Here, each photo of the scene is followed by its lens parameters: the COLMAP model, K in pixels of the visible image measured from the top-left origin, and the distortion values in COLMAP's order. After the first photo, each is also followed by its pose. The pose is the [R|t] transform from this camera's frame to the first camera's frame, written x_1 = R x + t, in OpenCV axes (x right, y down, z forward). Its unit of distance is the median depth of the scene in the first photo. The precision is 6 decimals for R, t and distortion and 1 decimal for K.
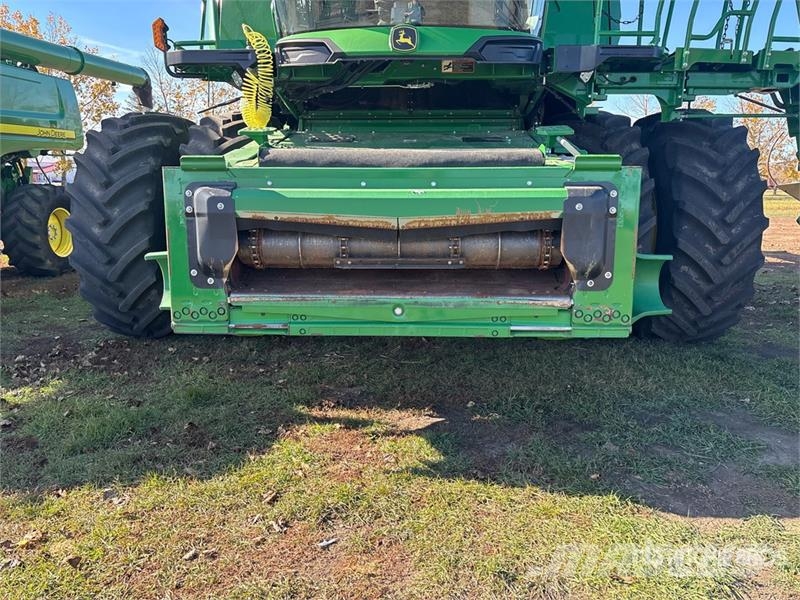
lens RADIAL K [[602.1, 0, 400.9], [0, 602.1, 302.8], [0, 0, 1]] dist [0.037620, -0.038831]
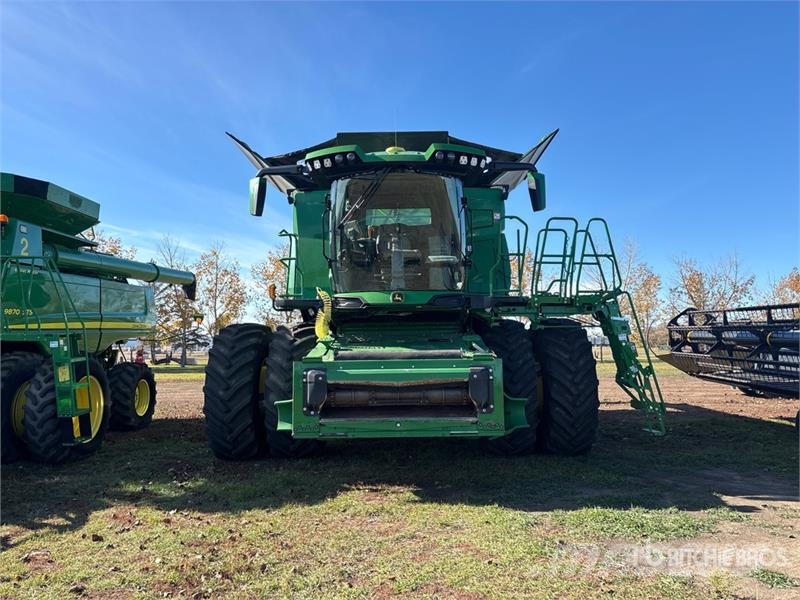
lens RADIAL K [[597.4, 0, 400.0], [0, 597.4, 300.0], [0, 0, 1]] dist [0.130880, -0.413694]
pose [[0.999521, -0.012503, 0.028320, -0.044195], [0.019739, 0.962116, -0.271924, 0.136954], [-0.023847, 0.272352, 0.961902, -0.979292]]
